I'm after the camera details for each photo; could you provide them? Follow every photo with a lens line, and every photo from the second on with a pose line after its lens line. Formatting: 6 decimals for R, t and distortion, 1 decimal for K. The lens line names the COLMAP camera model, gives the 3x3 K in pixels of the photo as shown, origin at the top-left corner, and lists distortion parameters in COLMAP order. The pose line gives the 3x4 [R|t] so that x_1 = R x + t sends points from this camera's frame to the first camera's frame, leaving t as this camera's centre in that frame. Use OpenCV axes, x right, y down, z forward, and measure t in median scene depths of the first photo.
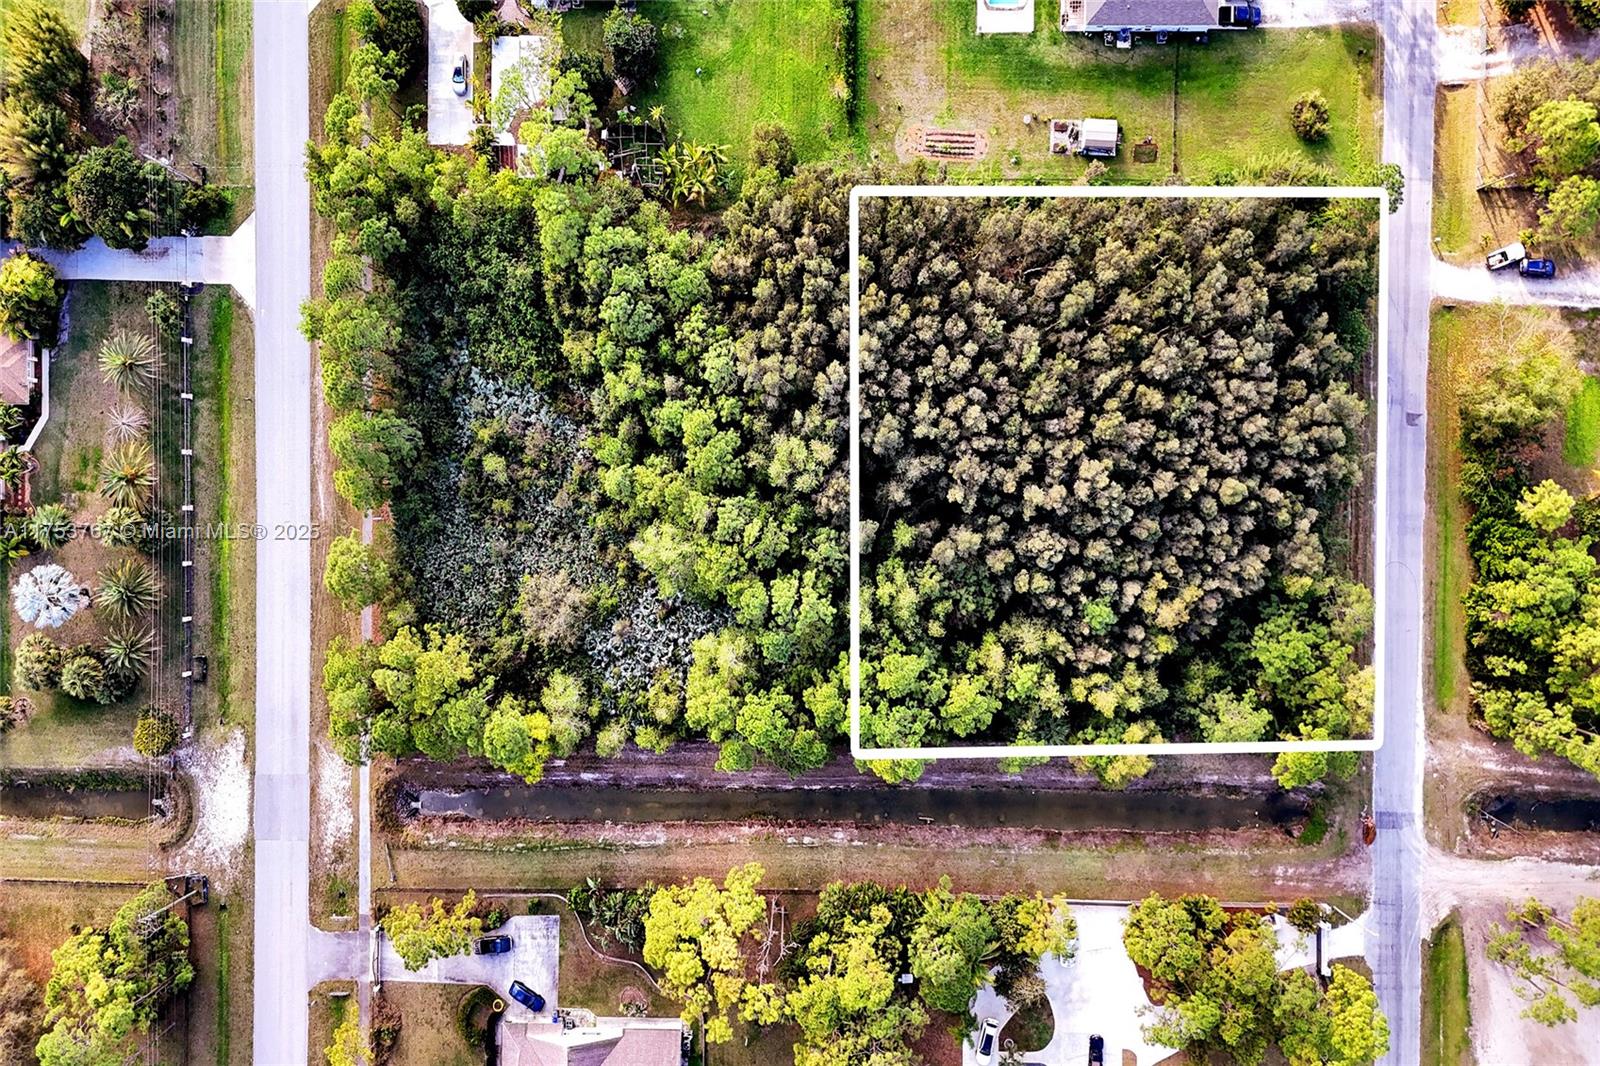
lens RADIAL K [[1142.1, 0, 800.0], [0, 1142.1, 533.0], [0, 0, 1]] dist [0.001890, 0.001056]
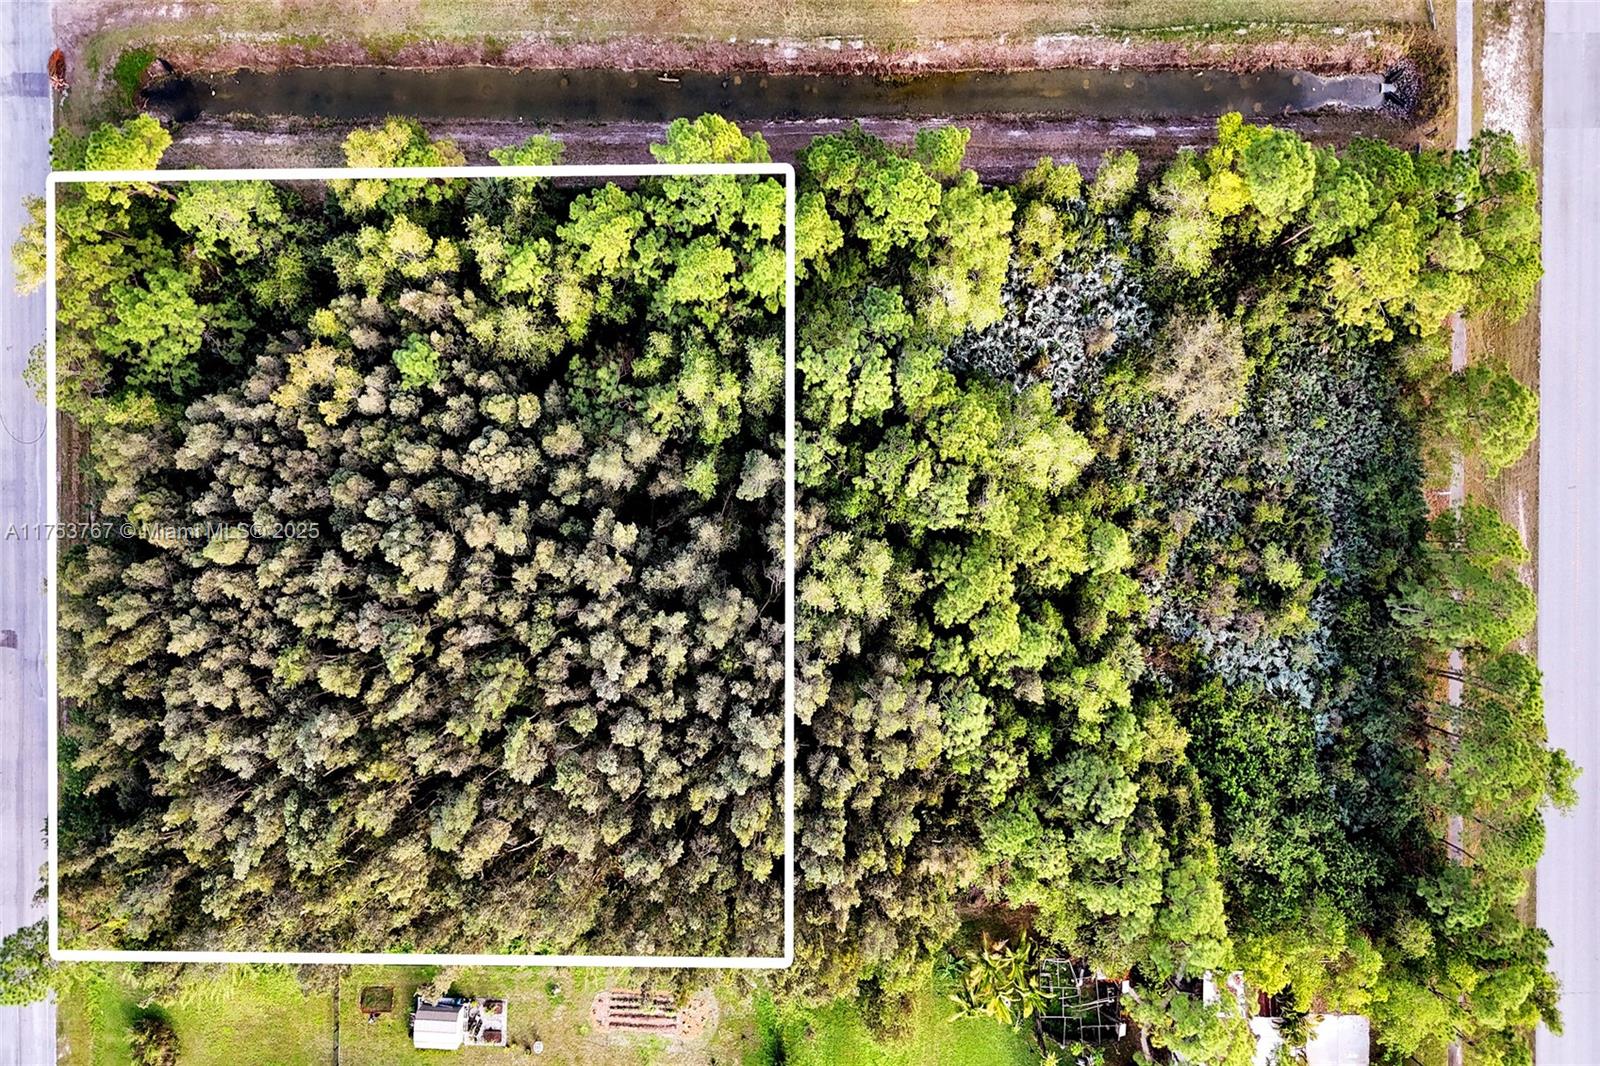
lens RADIAL K [[1142.1, 0, 800.0], [0, 1142.1, 533.0], [0, 0, 1]] dist [0.001890, 0.001056]
pose [[-0.999467, 0.005090, 0.032240, 0.007165], [-0.006699, -0.998726, -0.050016, 0.001191], [0.031944, -0.050206, 0.998228, 0.303405]]
